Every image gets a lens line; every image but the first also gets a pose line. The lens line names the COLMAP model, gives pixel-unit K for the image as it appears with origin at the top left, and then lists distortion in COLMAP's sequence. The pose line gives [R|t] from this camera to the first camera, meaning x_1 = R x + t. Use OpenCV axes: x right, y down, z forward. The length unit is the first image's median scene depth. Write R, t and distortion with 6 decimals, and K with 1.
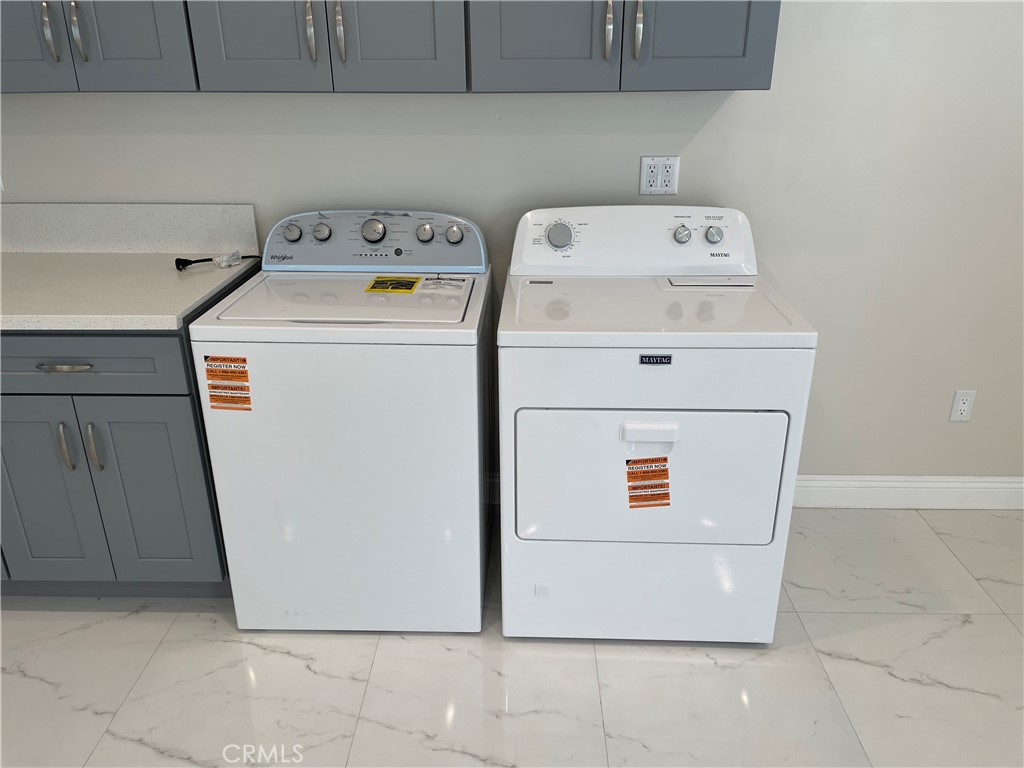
lens RADIAL K [[775.0, 0, 507.5], [0, 775.0, 382.7], [0, 0, 1]] dist [0.074071, -0.083494]
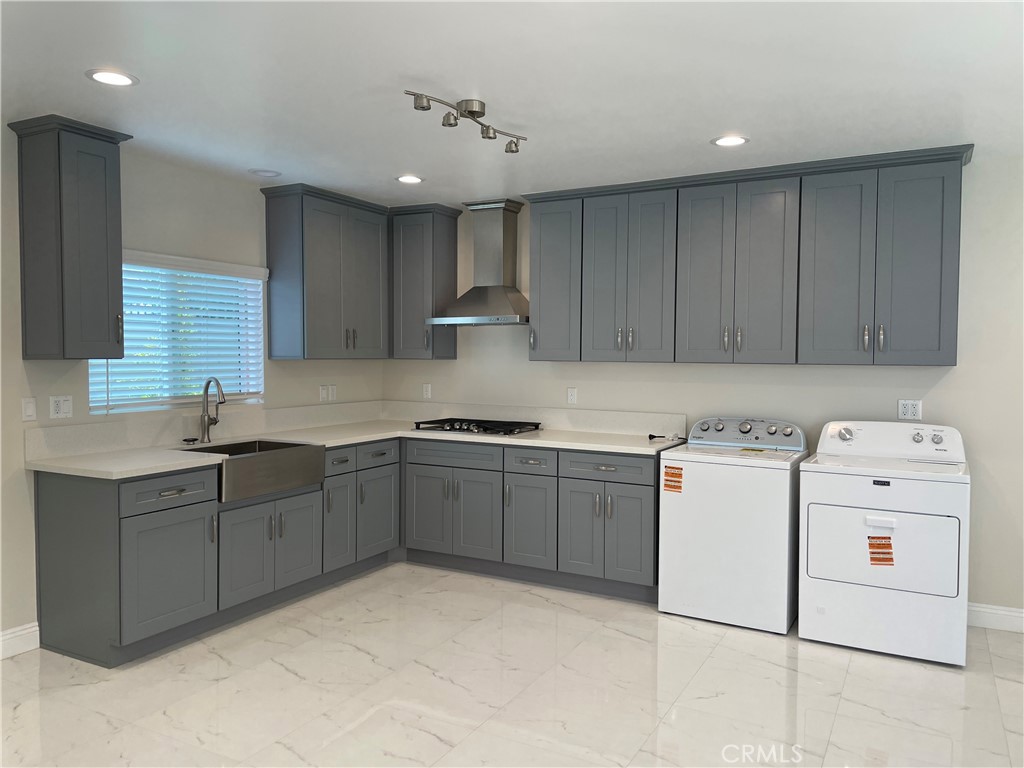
lens RADIAL K [[775.0, 0, 506.9], [0, 775.0, 379.4], [0, 0, 1]] dist [0.074071, -0.083494]
pose [[0.891270, 0.027322, -0.452650, 0.217738], [-0.186828, 0.931656, -0.311629, 0.497652], [0.413199, 0.362313, 0.835461, -1.136118]]
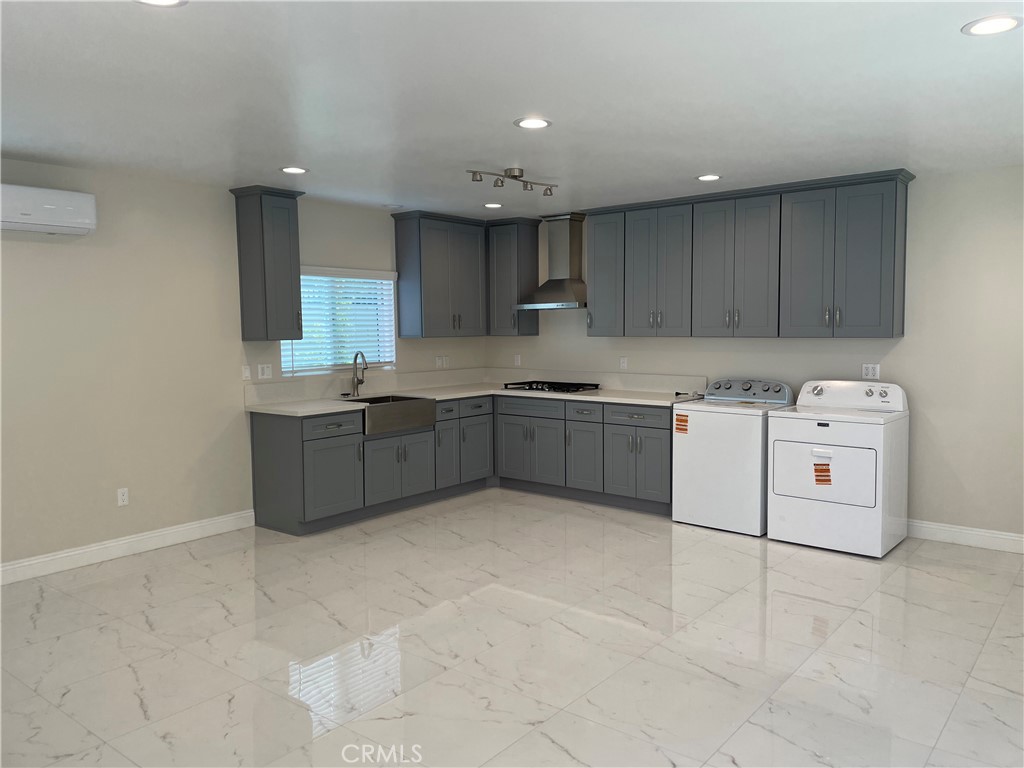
lens RADIAL K [[775.0, 0, 519.6], [0, 775.0, 375.1], [0, 0, 1]] dist [0.074071, -0.083494]
pose [[0.799217, 0.039872, -0.599719, 0.909838], [-0.229797, 0.942261, -0.243595, 0.673924], [0.555379, 0.332499, 0.762233, -1.661140]]
